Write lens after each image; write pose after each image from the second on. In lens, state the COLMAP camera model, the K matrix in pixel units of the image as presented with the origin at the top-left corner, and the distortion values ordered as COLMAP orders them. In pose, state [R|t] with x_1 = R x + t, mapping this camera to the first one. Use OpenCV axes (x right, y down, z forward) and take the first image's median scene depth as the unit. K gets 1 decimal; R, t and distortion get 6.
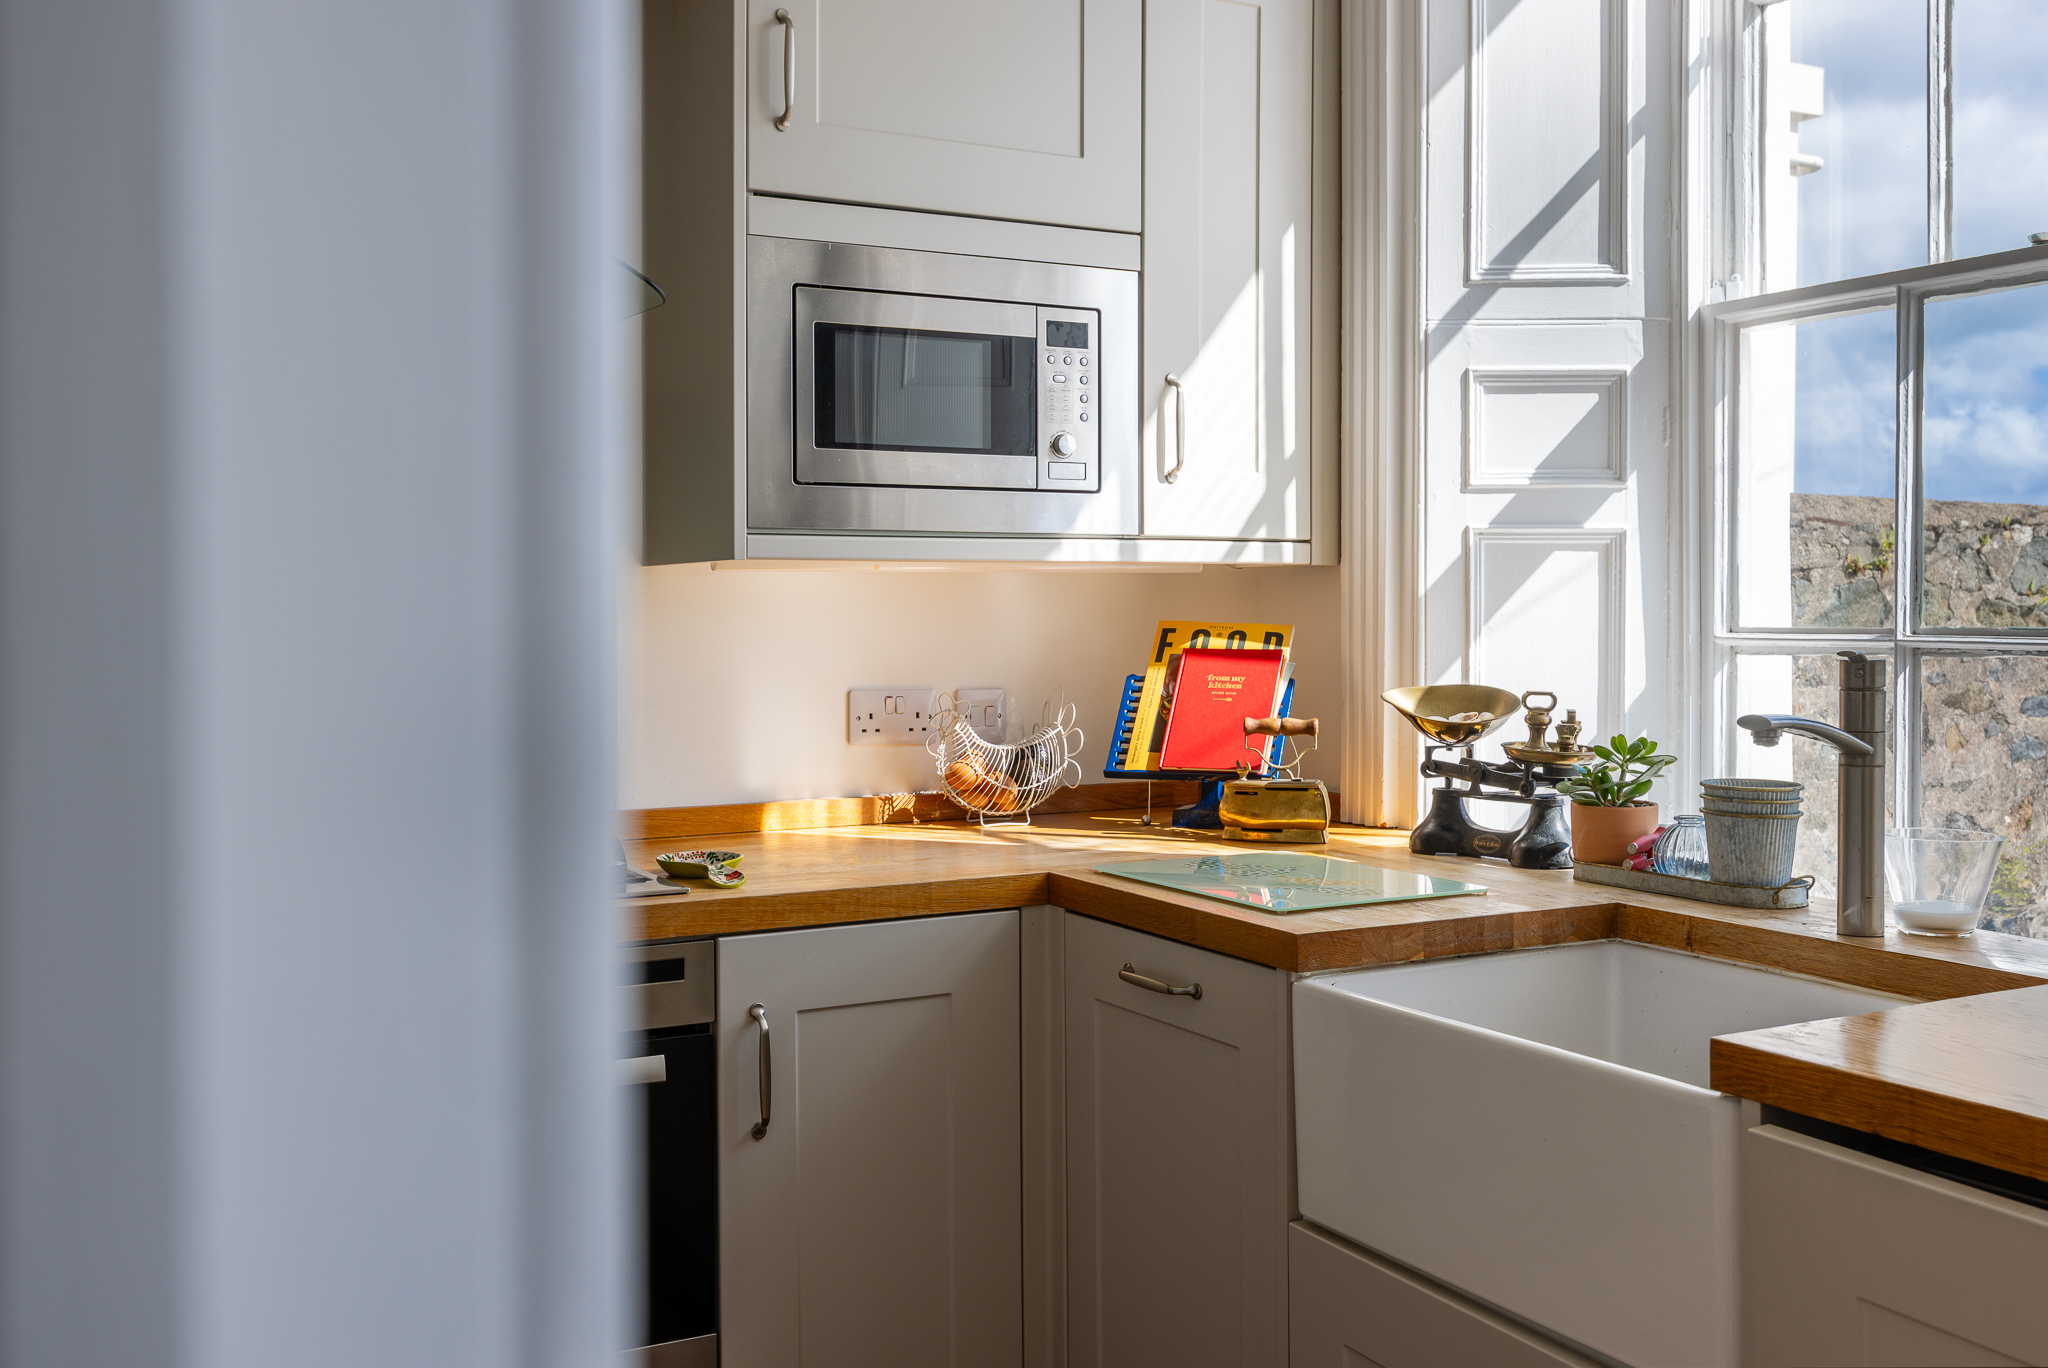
lens RADIAL K [[1917.7, 0, 1031.1], [0, 1917.7, 629.6], [0, 0, 1]] dist [0.002991, 0.000765]
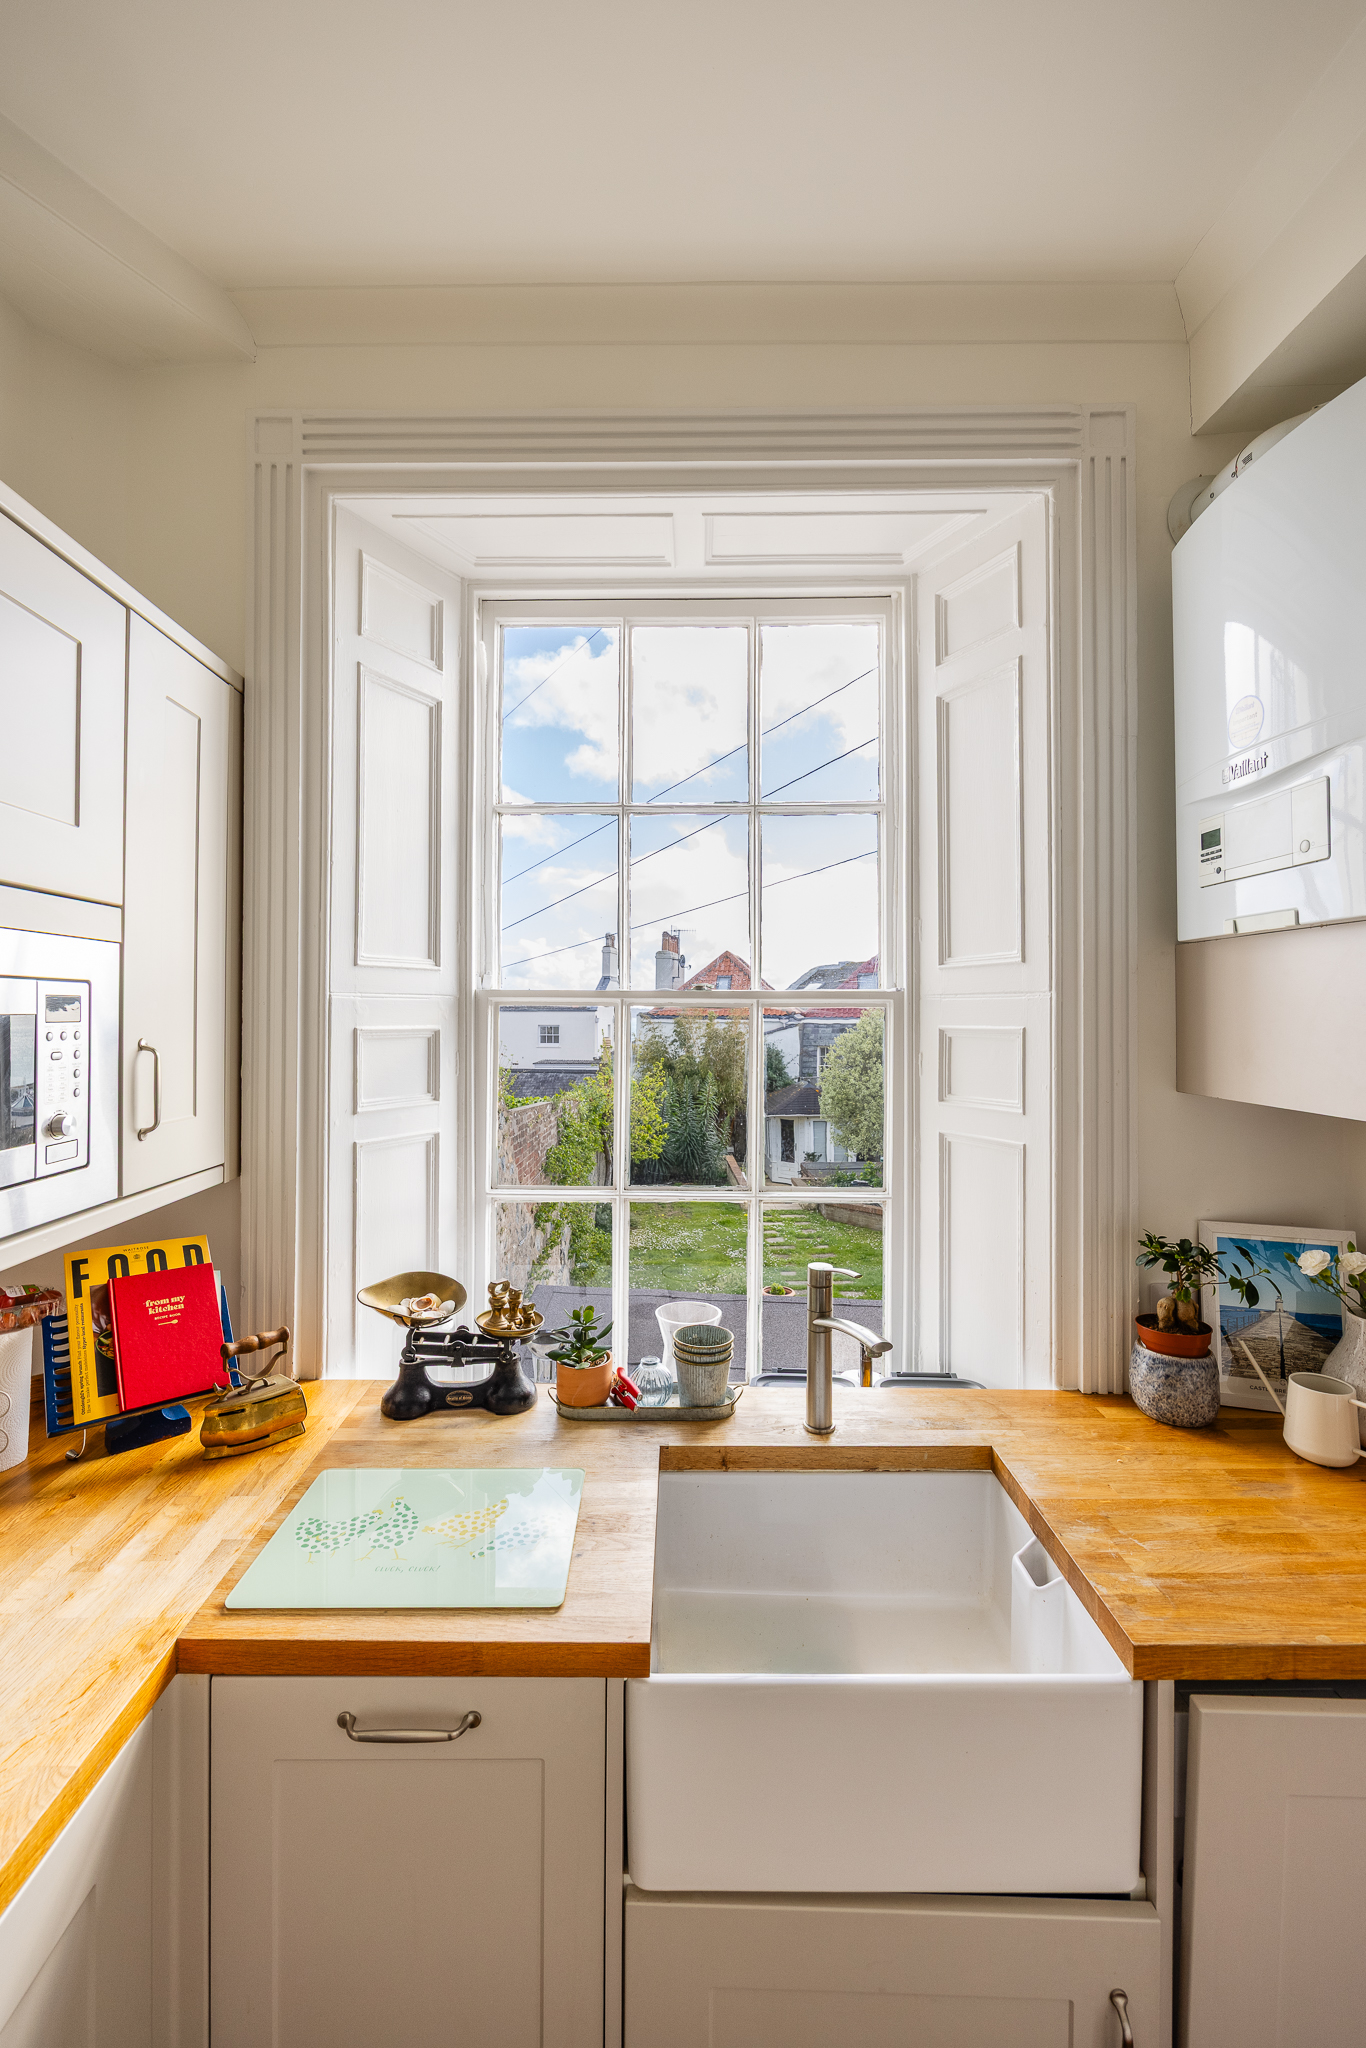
lens RADIAL K [[852.3, 0, 678.2], [0, 852.3, 1009.6], [0, 0, 1]] dist [-0.001631, -0.000094]
pose [[0.474272, 0.007858, 0.880344, -0.219581], [0.010625, 0.999836, -0.014648, -0.150820], [-0.880314, 0.016301, 0.474110, 0.553764]]
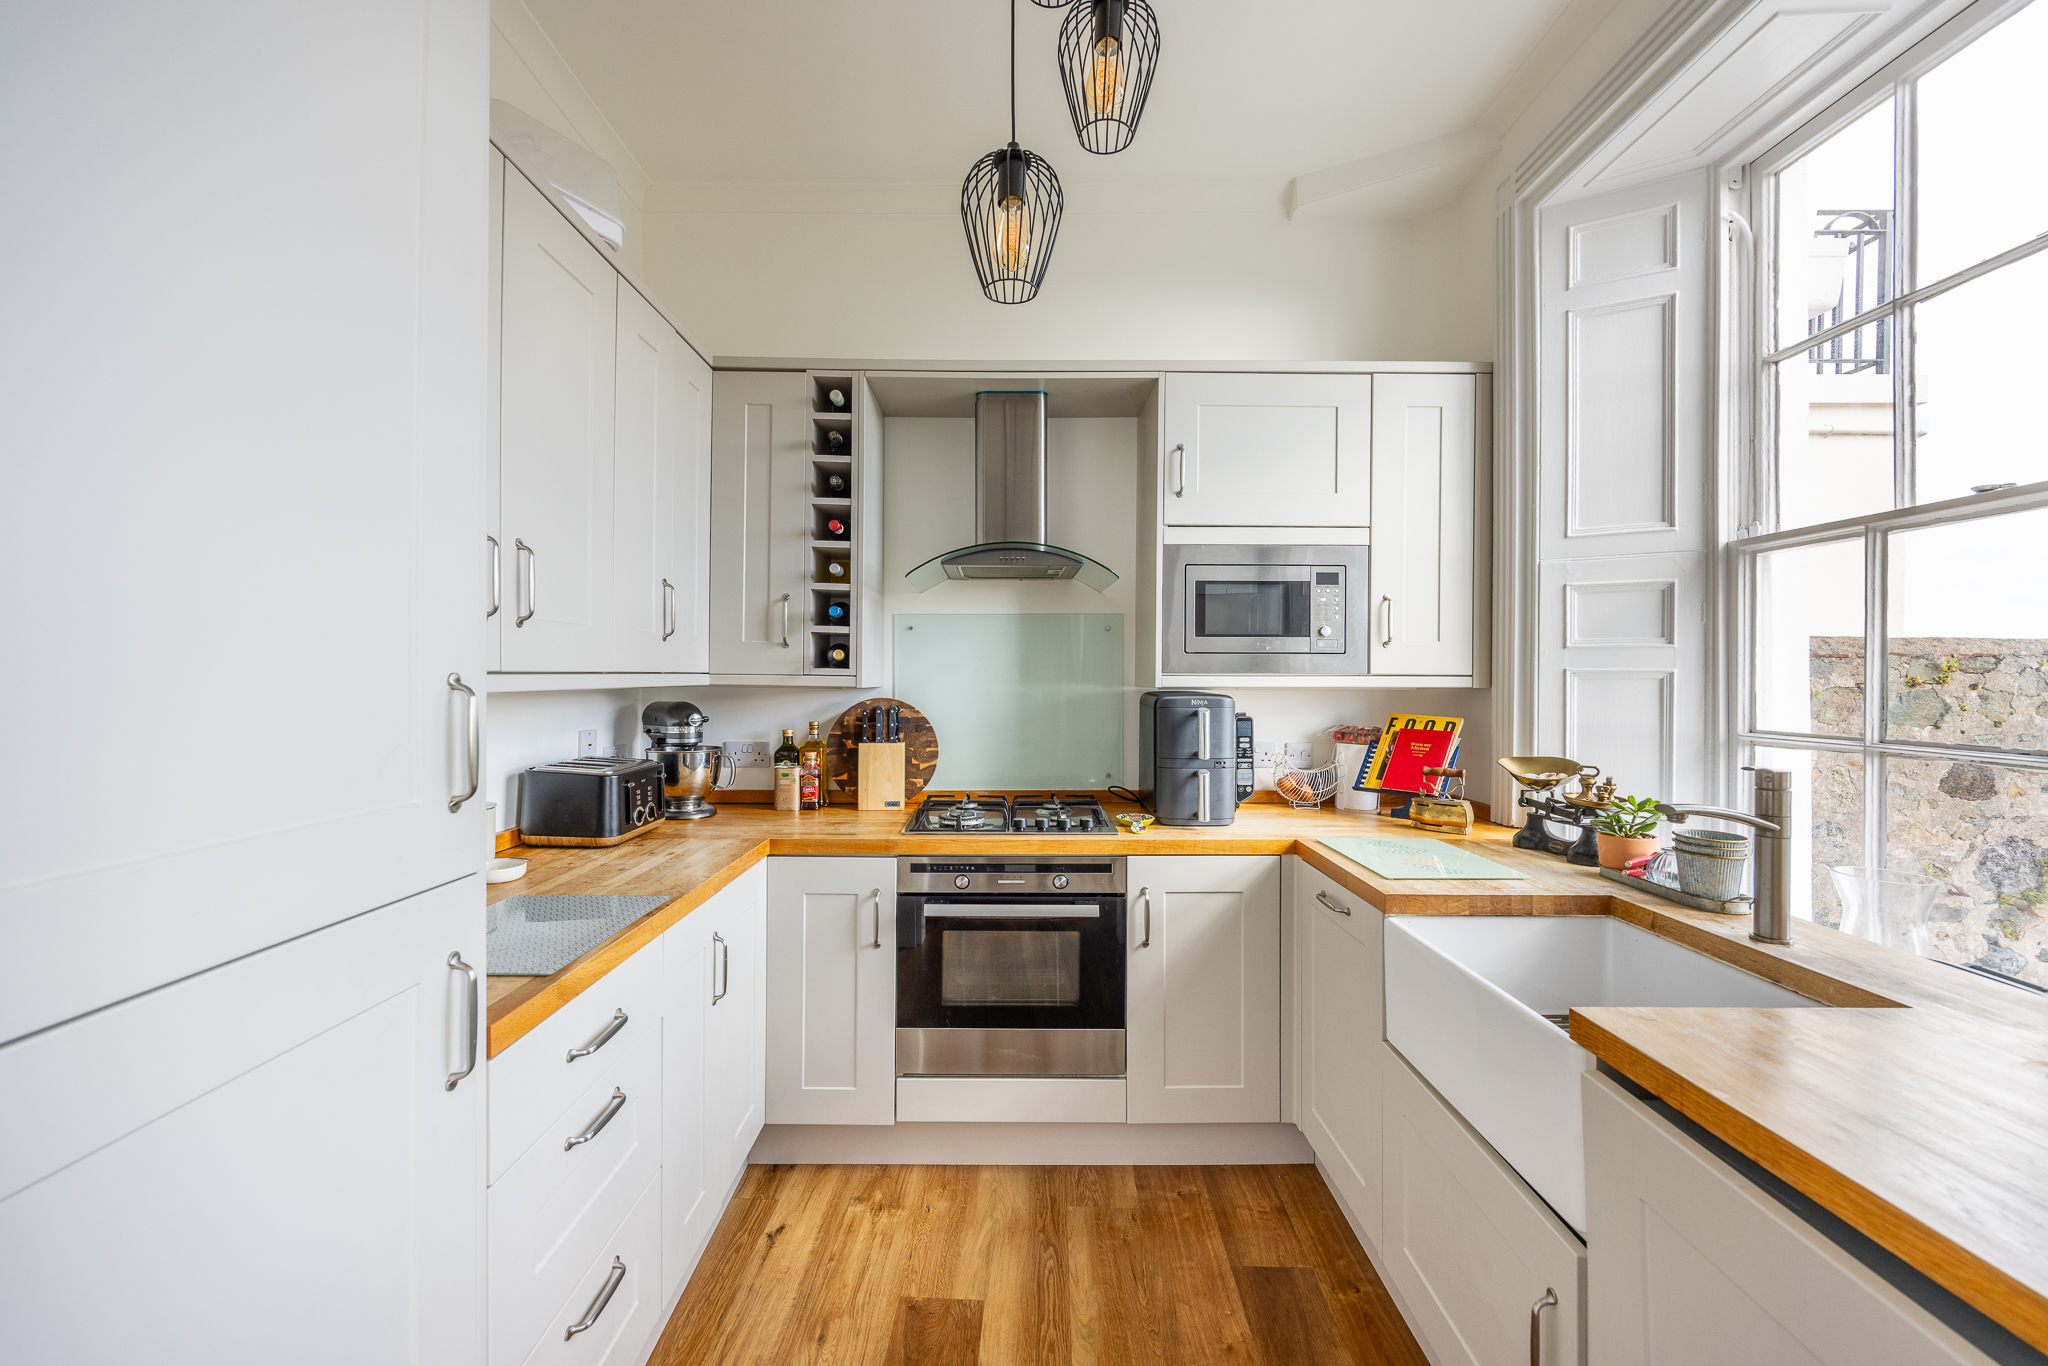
lens RADIAL K [[793.2, 0, 1034.9], [0, 793.2, 679.0], [0, 0, 1]] dist [-0.000471, 0.000128]
pose [[0.881560, 0.010121, -0.471963, 0.151878], [-0.013752, 0.999896, -0.004244, -0.037762], [0.471871, 0.010231, 0.881608, 0.092566]]
